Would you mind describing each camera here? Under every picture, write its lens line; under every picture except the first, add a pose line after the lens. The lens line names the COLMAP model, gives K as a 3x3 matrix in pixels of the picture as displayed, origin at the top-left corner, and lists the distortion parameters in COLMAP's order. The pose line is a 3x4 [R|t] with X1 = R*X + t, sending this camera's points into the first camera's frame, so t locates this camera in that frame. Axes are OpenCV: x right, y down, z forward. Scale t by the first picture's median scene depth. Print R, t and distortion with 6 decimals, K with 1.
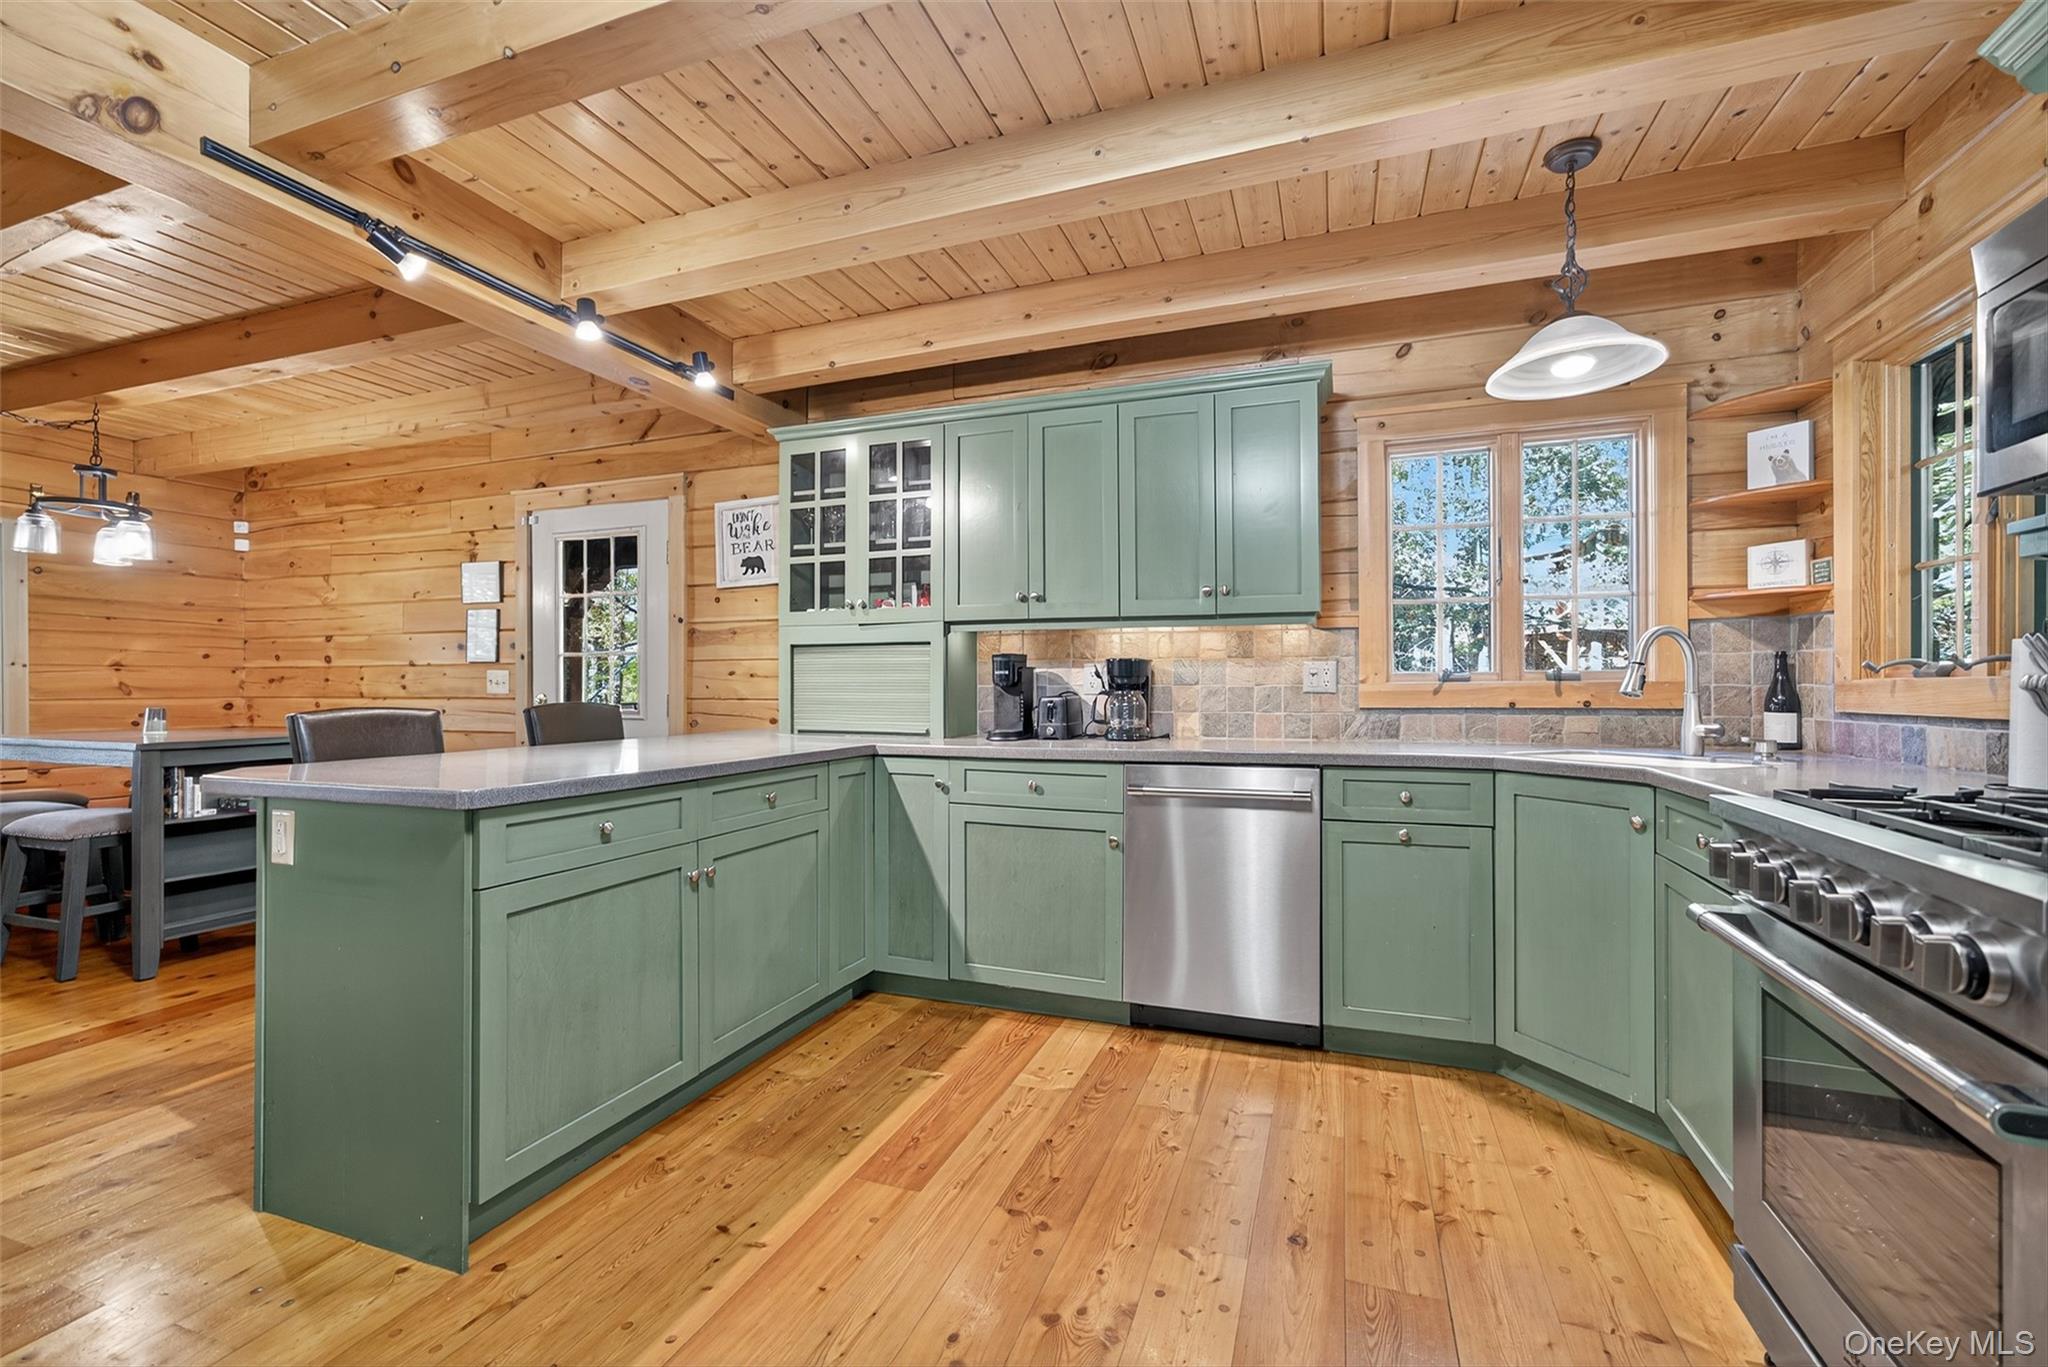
lens RADIAL K [[865.8, 0, 1016.0], [0, 865.8, 685.2], [0, 0, 1]] dist [-0.003352, 0.001189]
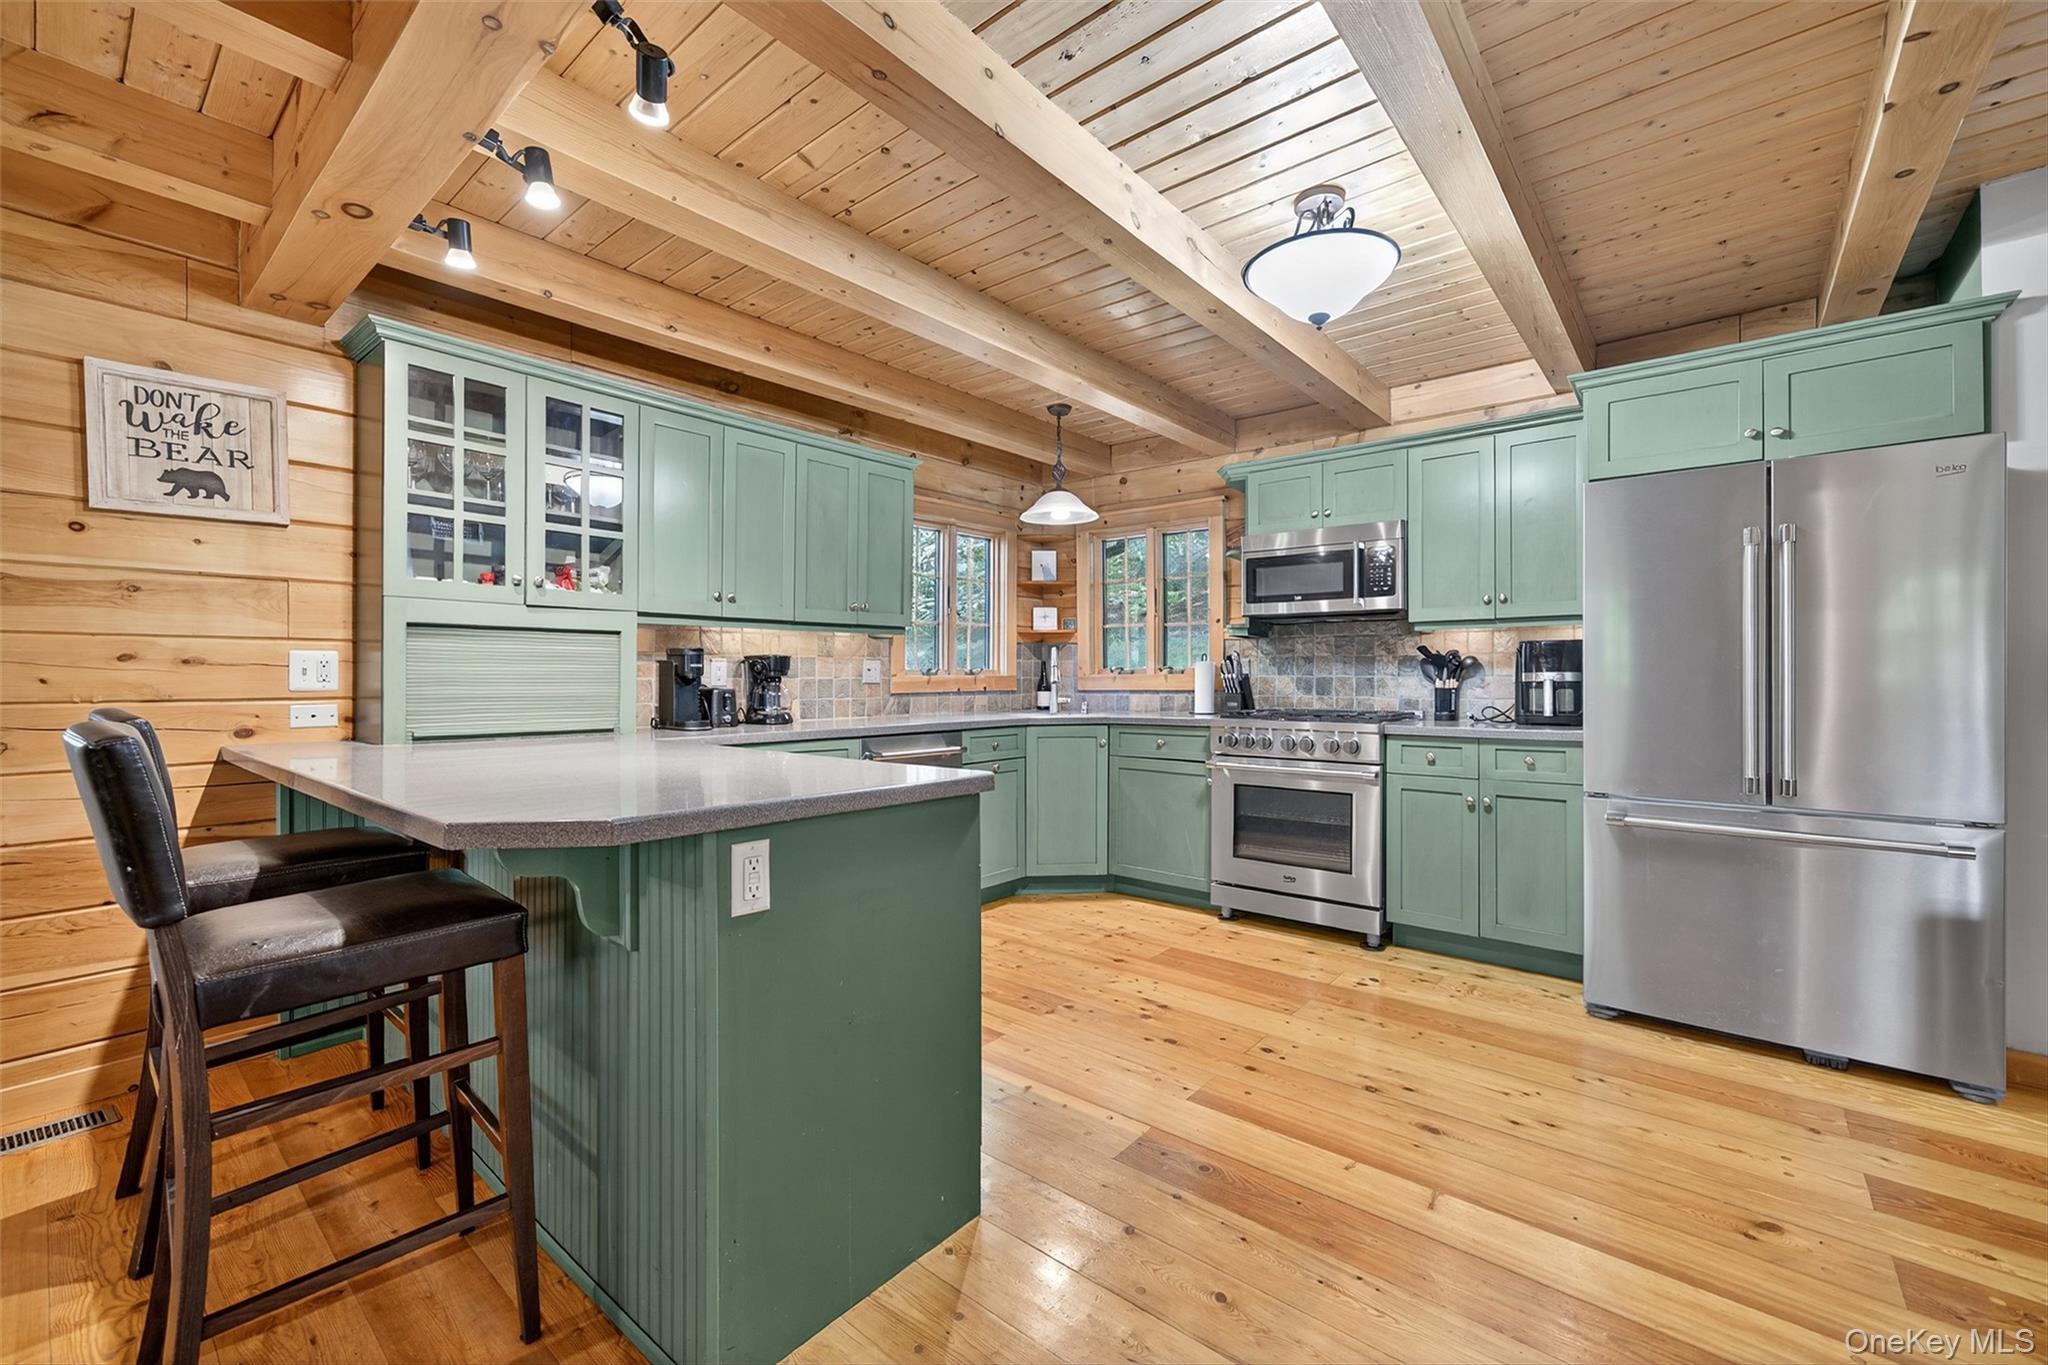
lens RADIAL K [[865.8, 0, 1008.1], [0, 865.8, 678.0], [0, 0, 1]] dist [-0.003352, 0.001189]
pose [[0.333406, -0.000443, 0.942783, -0.871476], [0.002533, 0.999997, -0.000426, 0.001191], [-0.942780, 0.002530, 0.333406, 0.313664]]
